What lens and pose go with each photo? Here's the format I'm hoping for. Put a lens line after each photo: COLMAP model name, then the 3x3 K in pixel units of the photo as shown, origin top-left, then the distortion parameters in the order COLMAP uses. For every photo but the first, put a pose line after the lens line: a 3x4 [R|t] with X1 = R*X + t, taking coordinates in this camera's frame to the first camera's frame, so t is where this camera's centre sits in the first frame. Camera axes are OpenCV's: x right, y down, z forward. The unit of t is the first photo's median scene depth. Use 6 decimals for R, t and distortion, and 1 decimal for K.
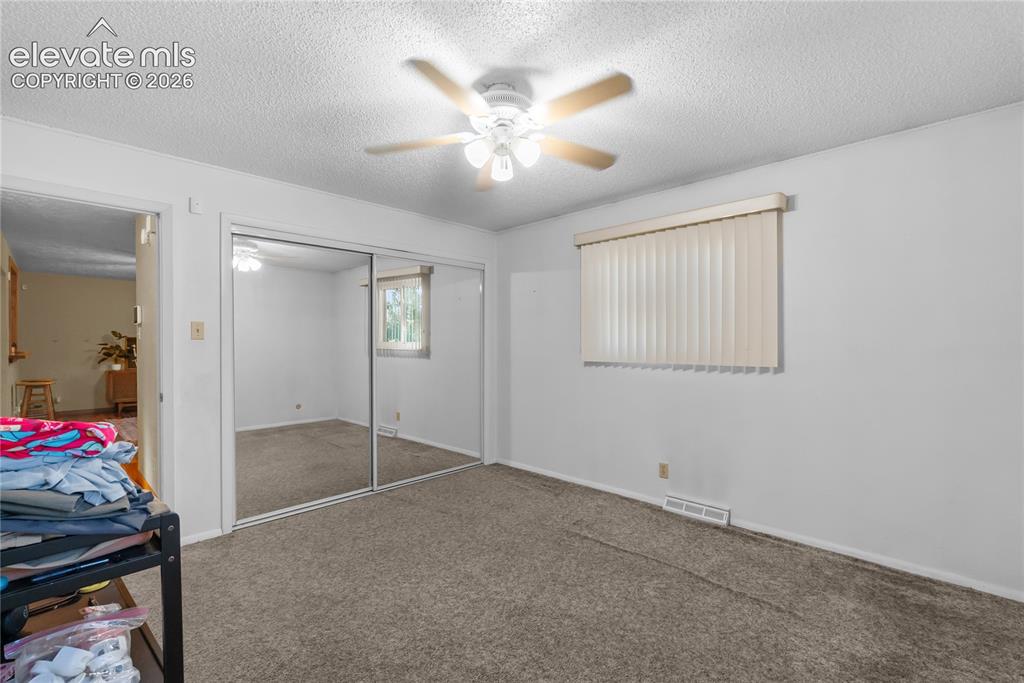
lens RADIAL K [[450.0, 0, 516.0], [0, 450.0, 341.4], [0, 0, 1]] dist [-0.001413, 0.000167]
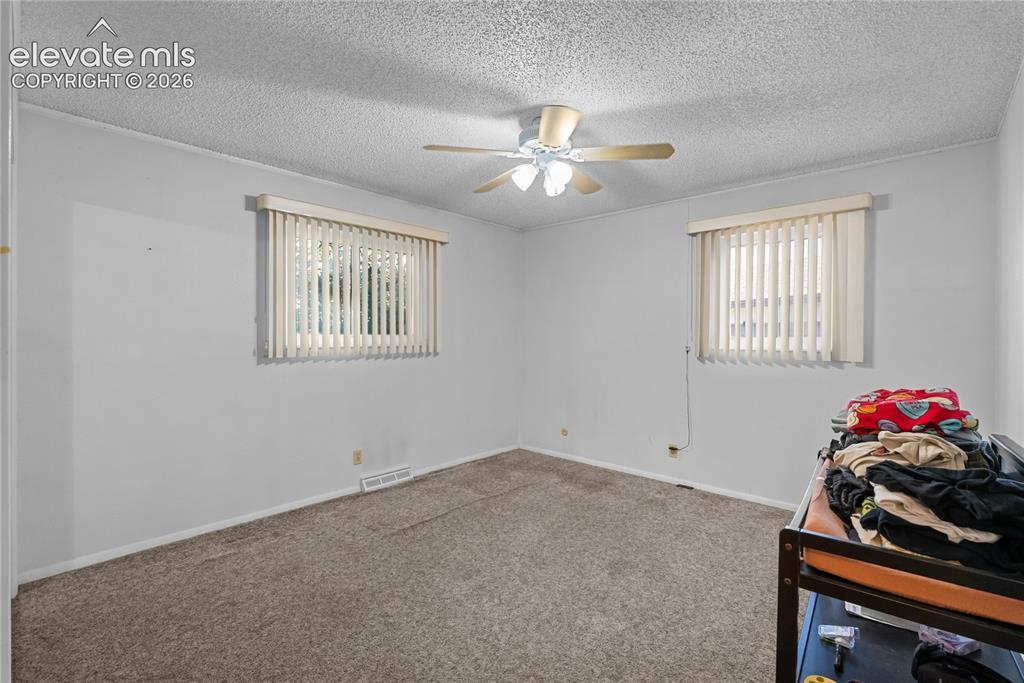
lens RADIAL K [[450.0, 0, 516.0], [0, 450.0, 341.4], [0, 0, 1]] dist [-0.001413, 0.000167]
pose [[-0.028973, -0.012902, 0.999497, -0.839189], [-0.007885, 0.999889, 0.012679, 0.005541], [-0.999549, -0.007514, -0.029072, 0.785271]]
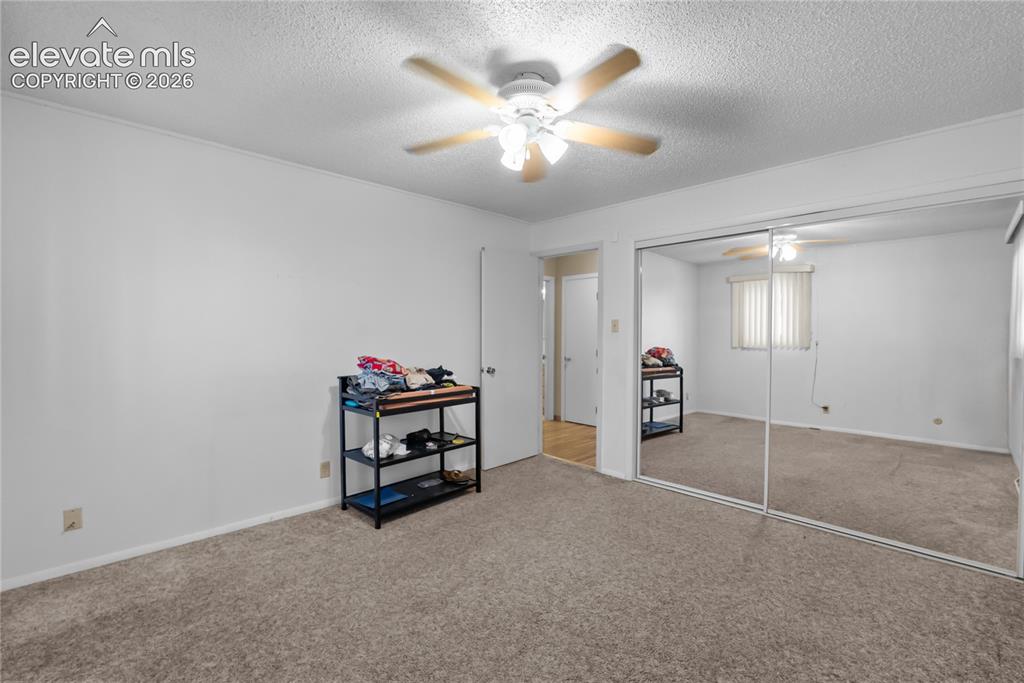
lens RADIAL K [[452.6, 0, 509.0], [0, 452.6, 339.1], [0, 0, 1]] dist [-0.000152, 0.000029]
pose [[-0.038859, 0.012485, -0.999167, 0.693068], [0.002513, 0.999920, 0.012397, -0.001972], [0.999242, -0.002030, -0.038887, 0.709301]]
